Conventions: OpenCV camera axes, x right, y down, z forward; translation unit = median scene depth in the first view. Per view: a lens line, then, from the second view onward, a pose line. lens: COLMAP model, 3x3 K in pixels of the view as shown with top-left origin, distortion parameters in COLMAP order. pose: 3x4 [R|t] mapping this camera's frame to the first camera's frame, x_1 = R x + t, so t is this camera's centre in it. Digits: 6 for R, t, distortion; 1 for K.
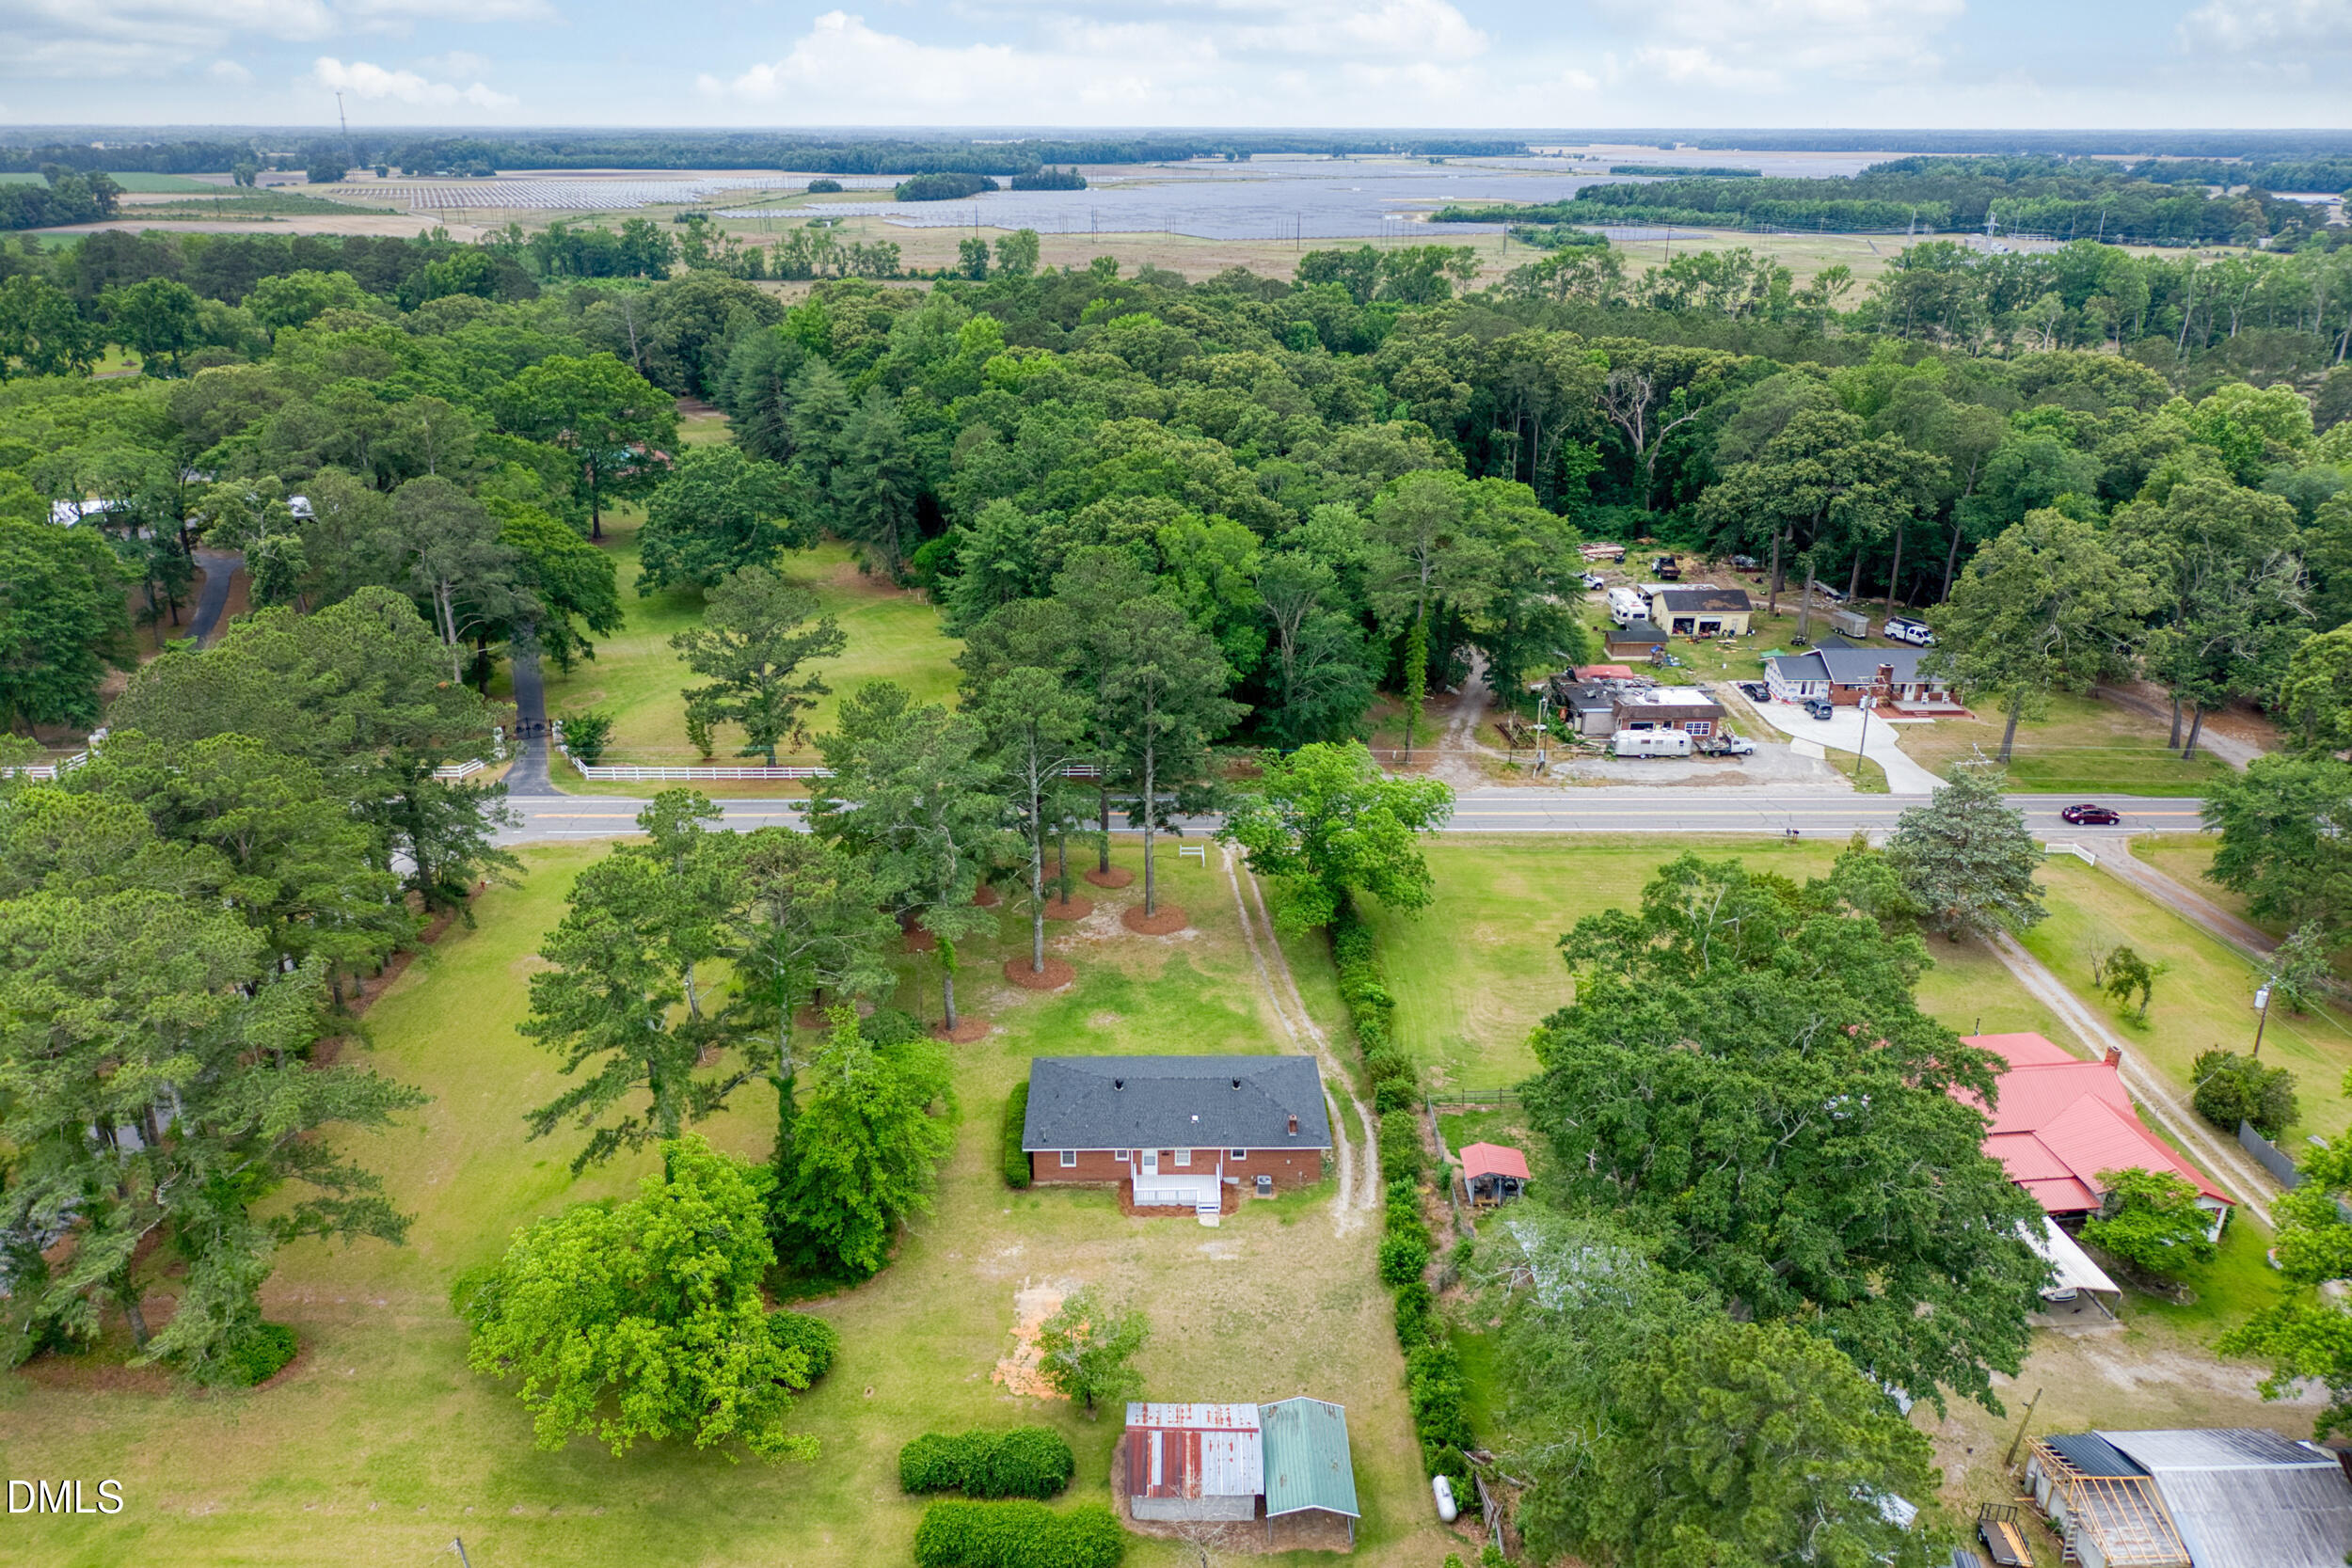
lens RADIAL K [[1552.5, 0, 1167.3], [0, 1552.5, 798.9], [0, 0, 1]] dist [0.069751, -0.008686]
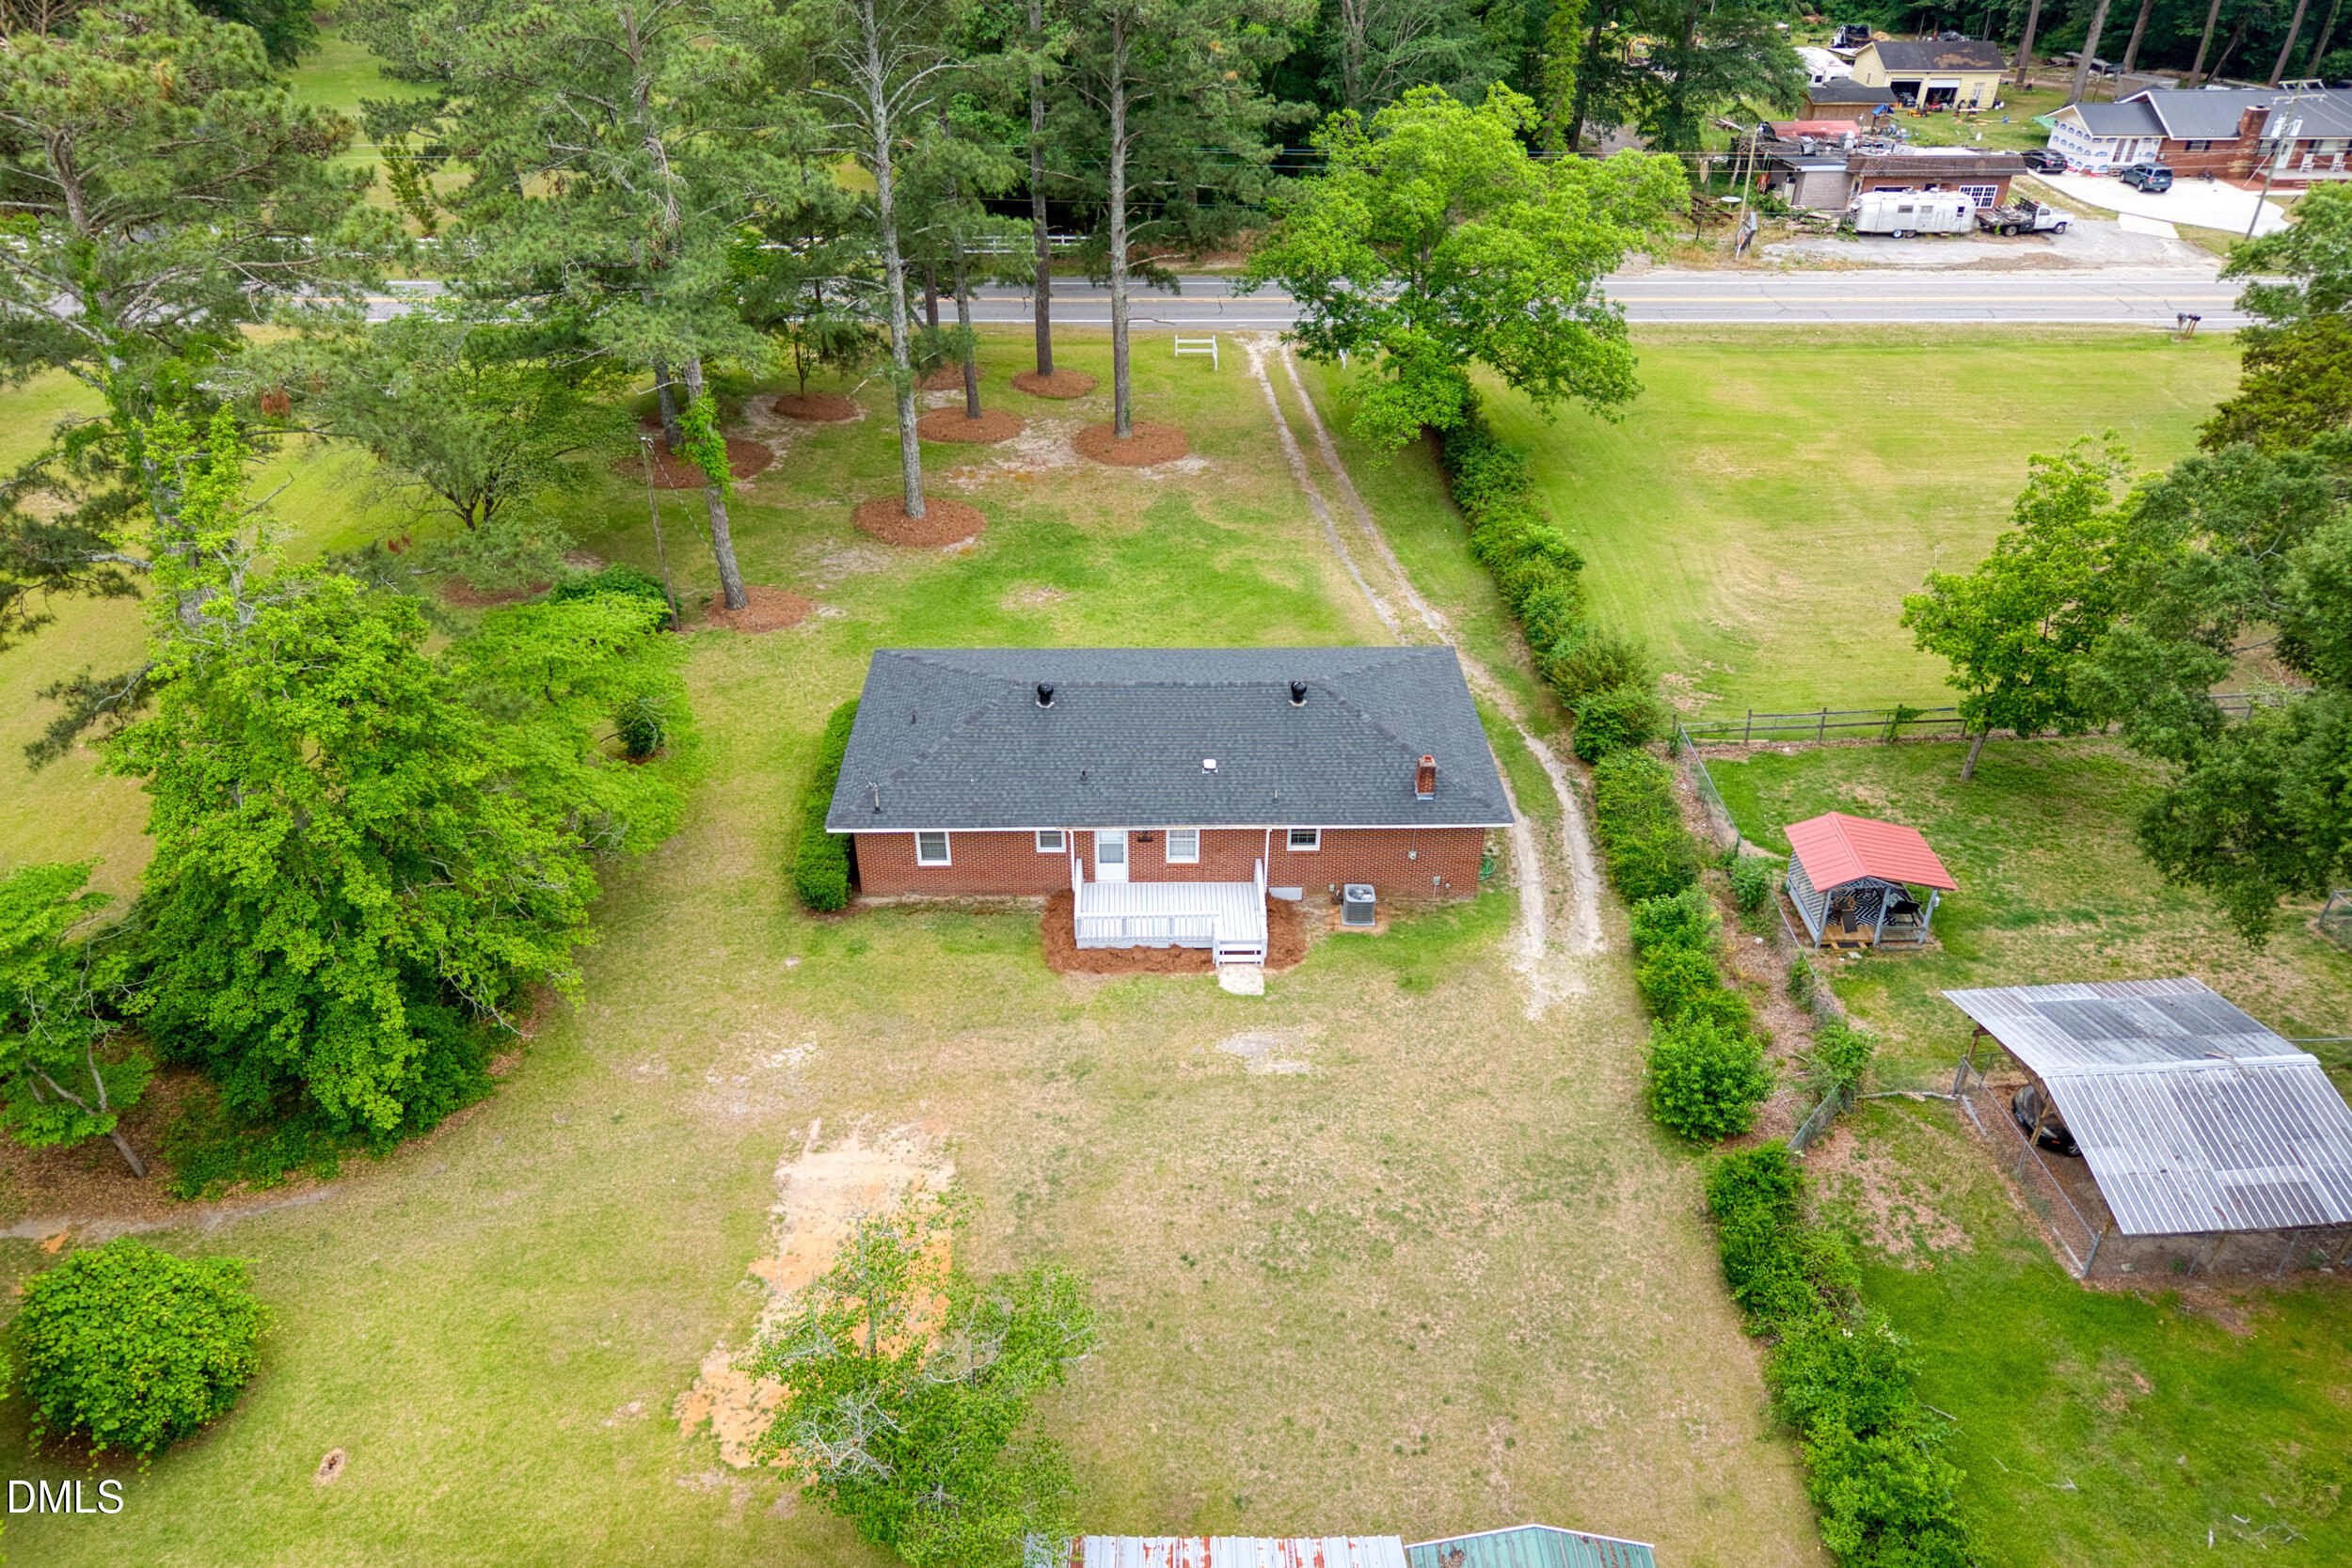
lens RADIAL K [[1552.5, 0, 1189.7], [0, 1552.5, 773.9], [0, 0, 1]] dist [0.069751, -0.008686]
pose [[0.999807, -0.000809, 0.019650, 0.002744], [-0.002676, 0.984266, 0.176671, 0.118854], [-0.019483, -0.176689, 0.984074, 0.513005]]
